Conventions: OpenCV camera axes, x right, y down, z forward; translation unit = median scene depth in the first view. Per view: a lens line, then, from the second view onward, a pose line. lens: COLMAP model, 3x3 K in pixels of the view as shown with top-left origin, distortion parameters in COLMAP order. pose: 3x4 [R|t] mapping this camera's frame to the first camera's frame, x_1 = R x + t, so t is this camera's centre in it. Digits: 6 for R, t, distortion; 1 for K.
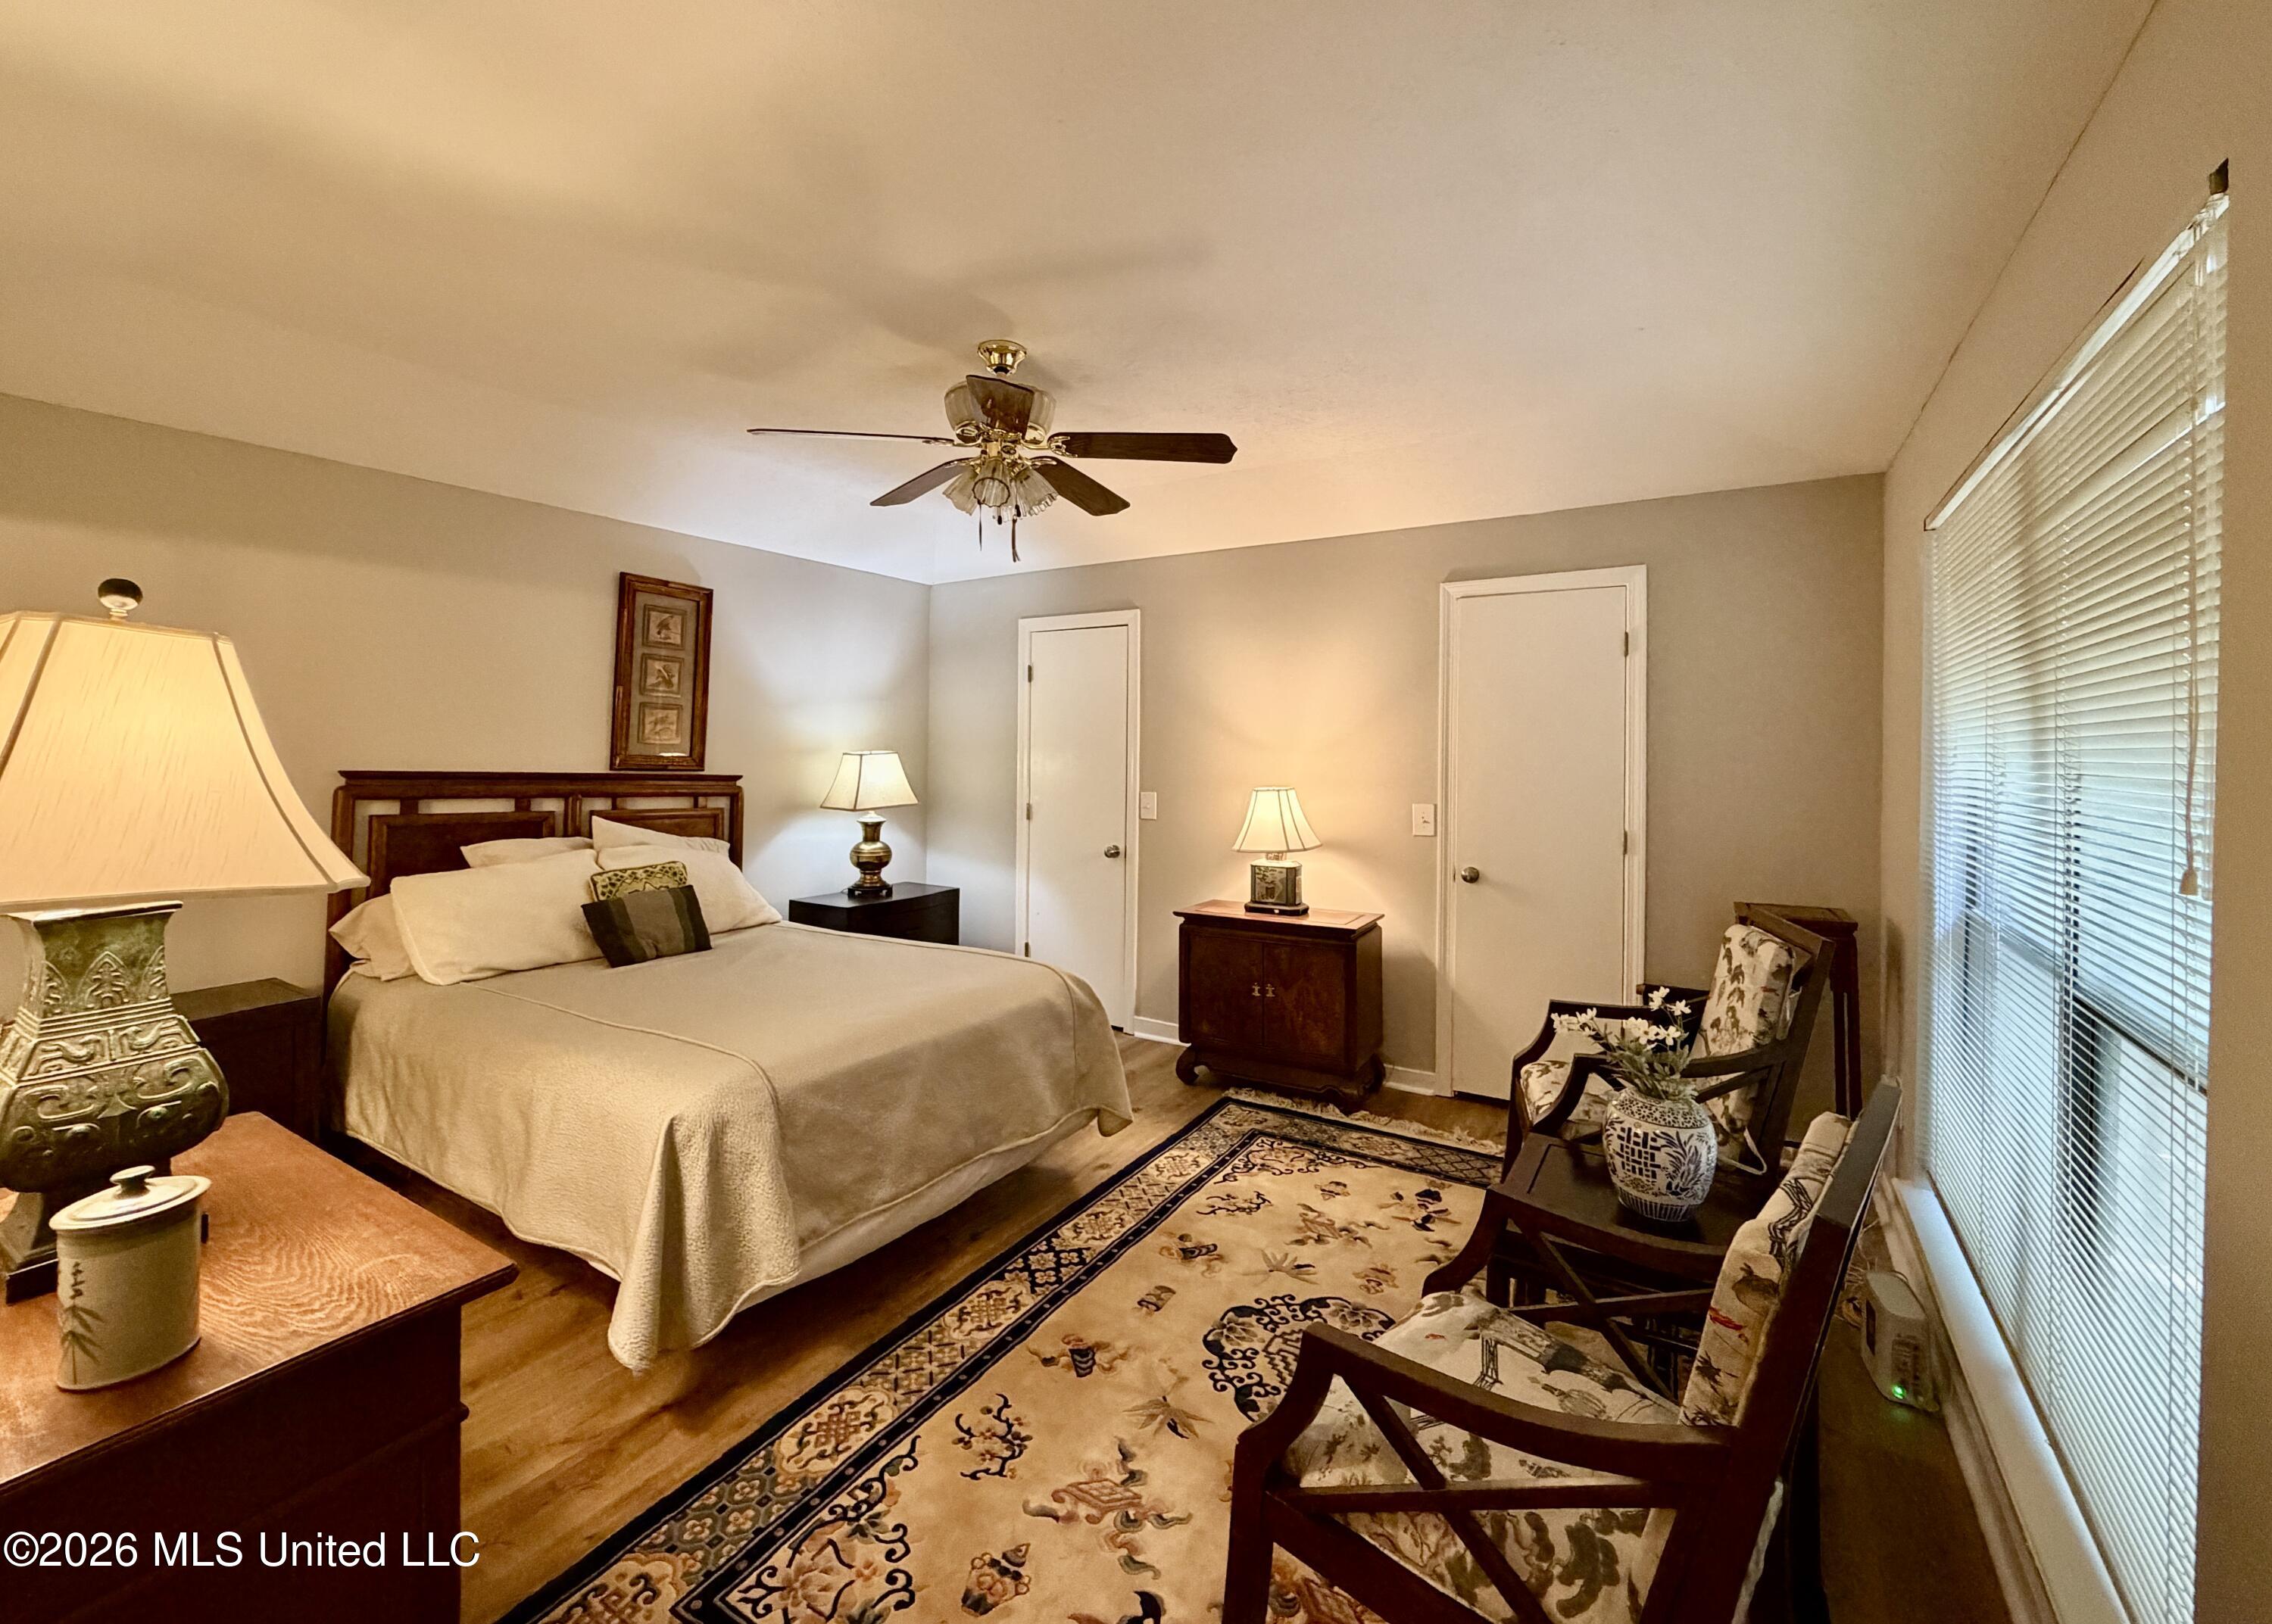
lens RADIAL K [[923.5, 0, 1123.7], [0, 923.5, 769.0], [0, 0, 1]] dist [-0.000227, -0.000027]
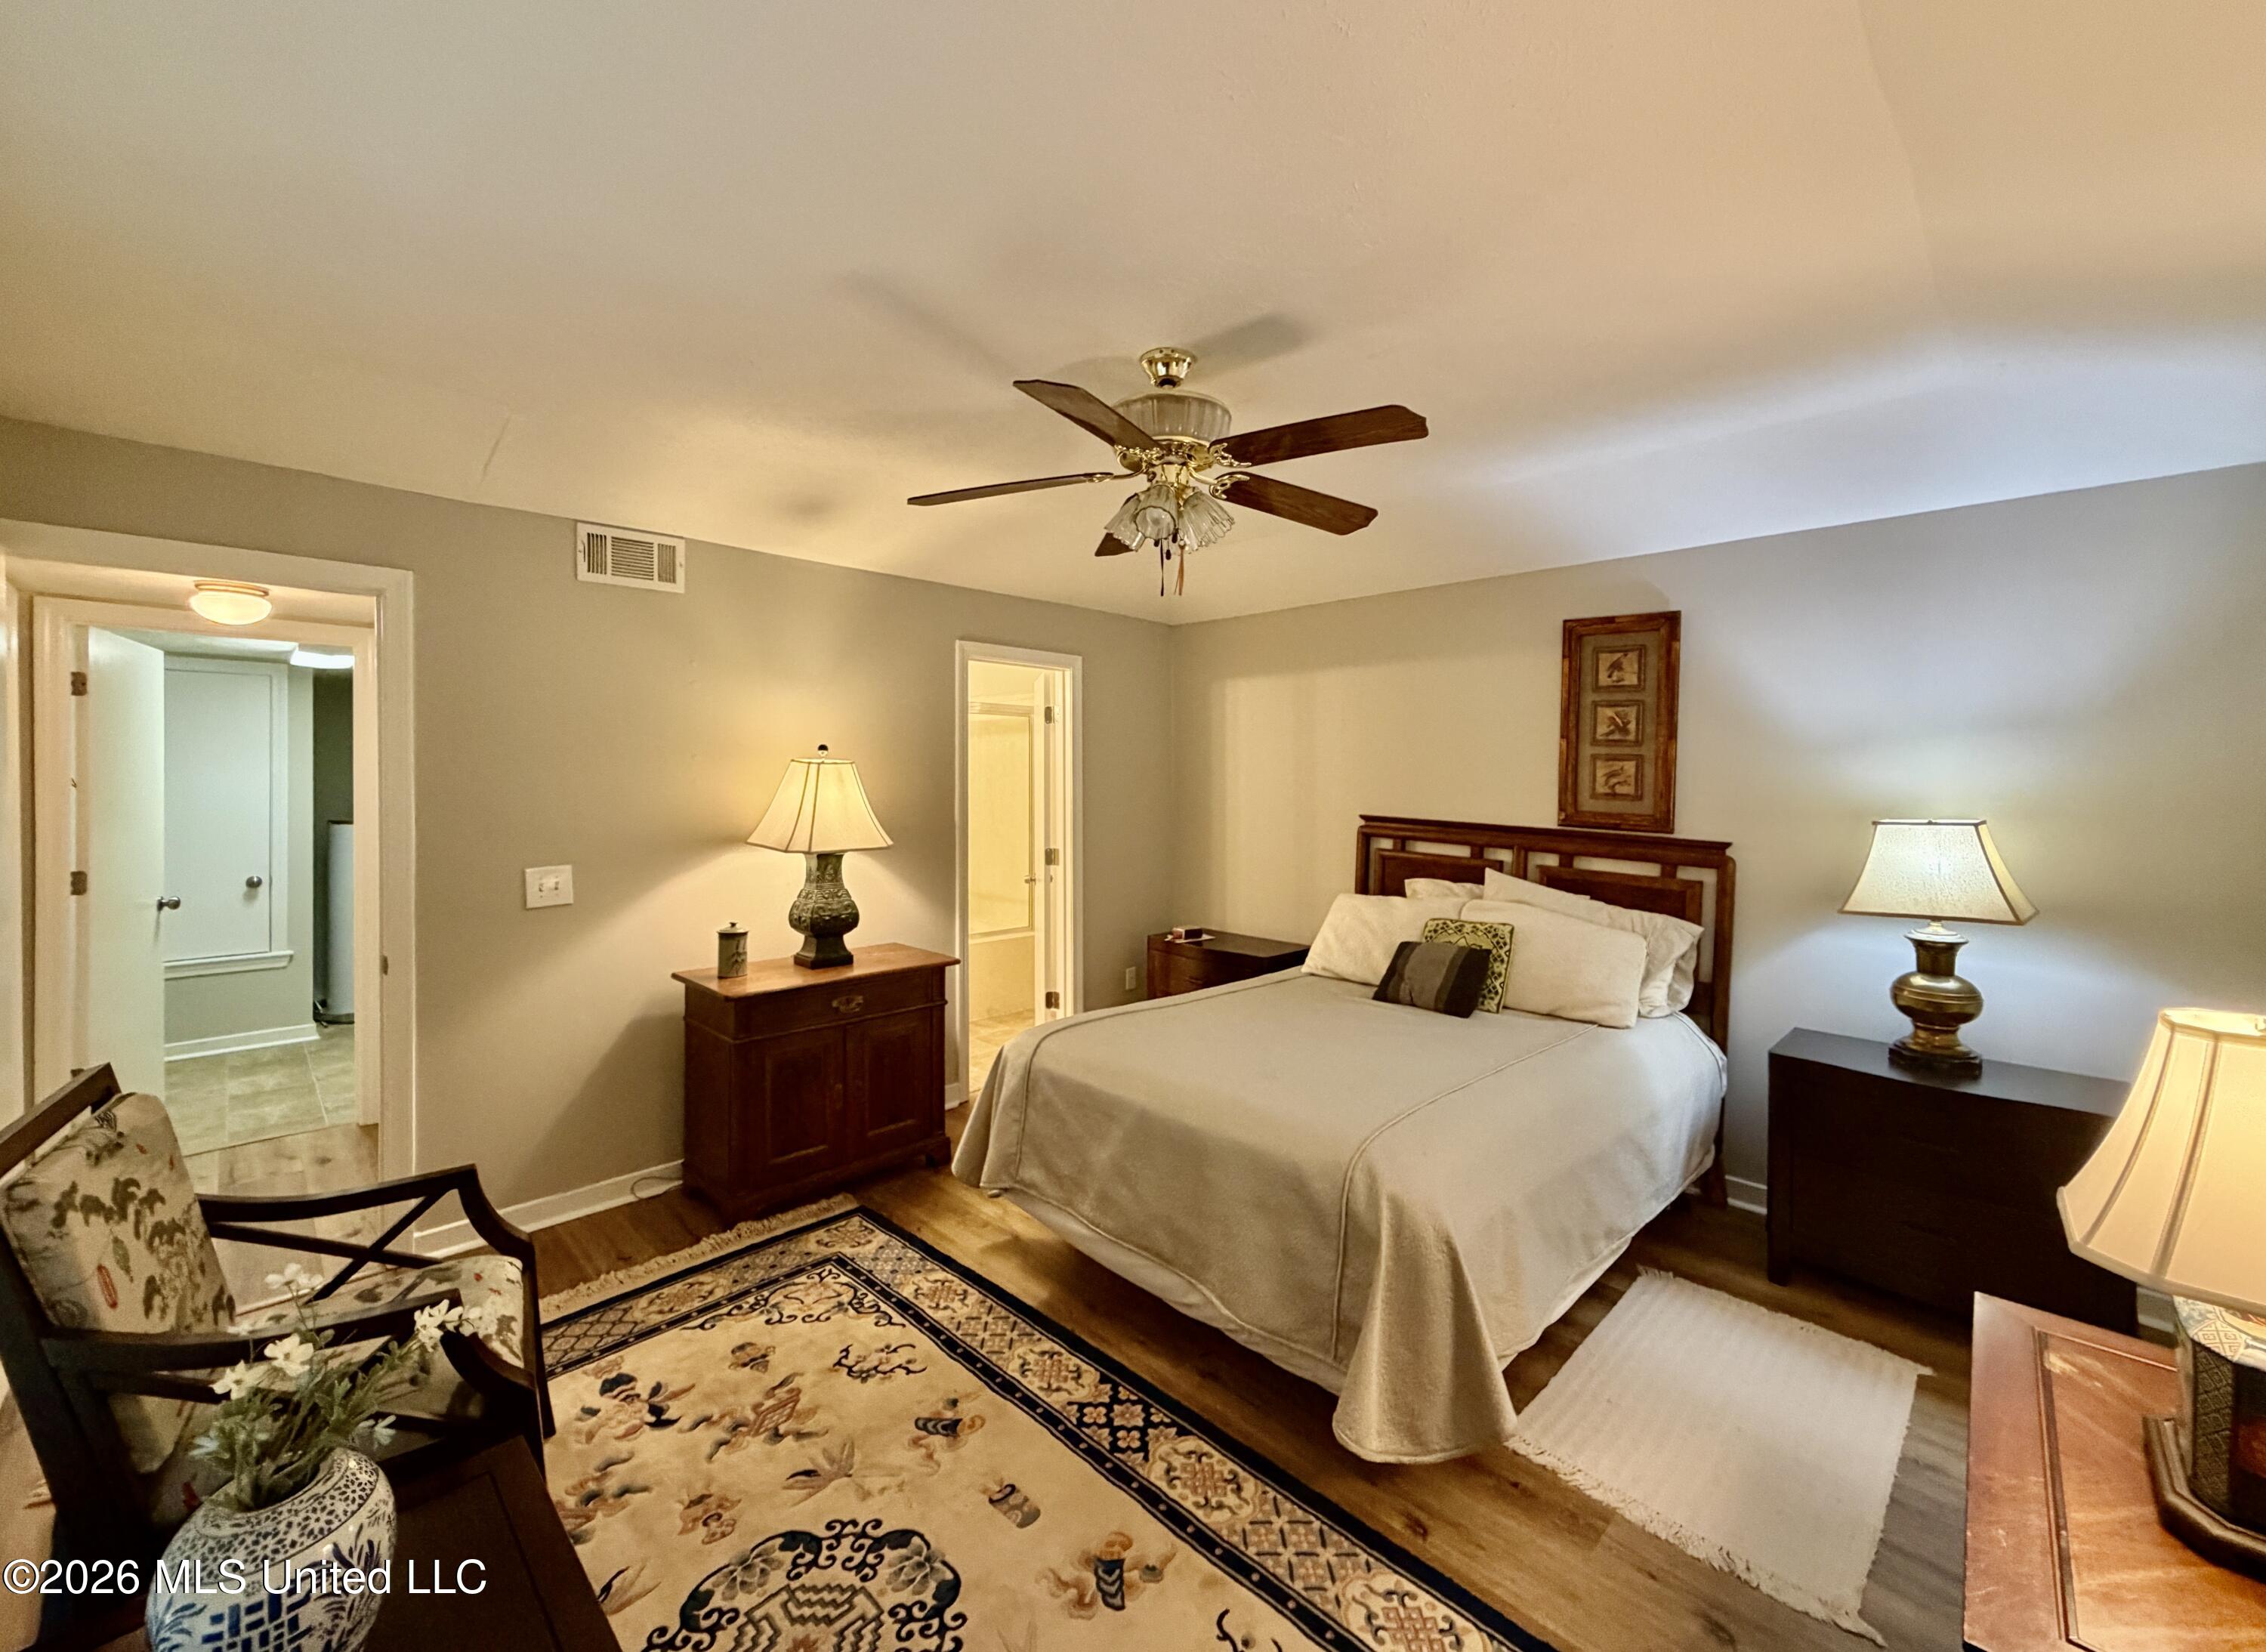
lens RADIAL K [[914.5, 0, 1132.0], [0, 914.5, 790.9], [0, 0, 1]] dist [-0.001915, -0.000155]
pose [[-0.207081, 0.005918, -0.978306, 0.781599], [-0.033784, 0.999342, 0.013197, -0.054040], [0.977740, 0.035784, -0.206745, 1.242823]]
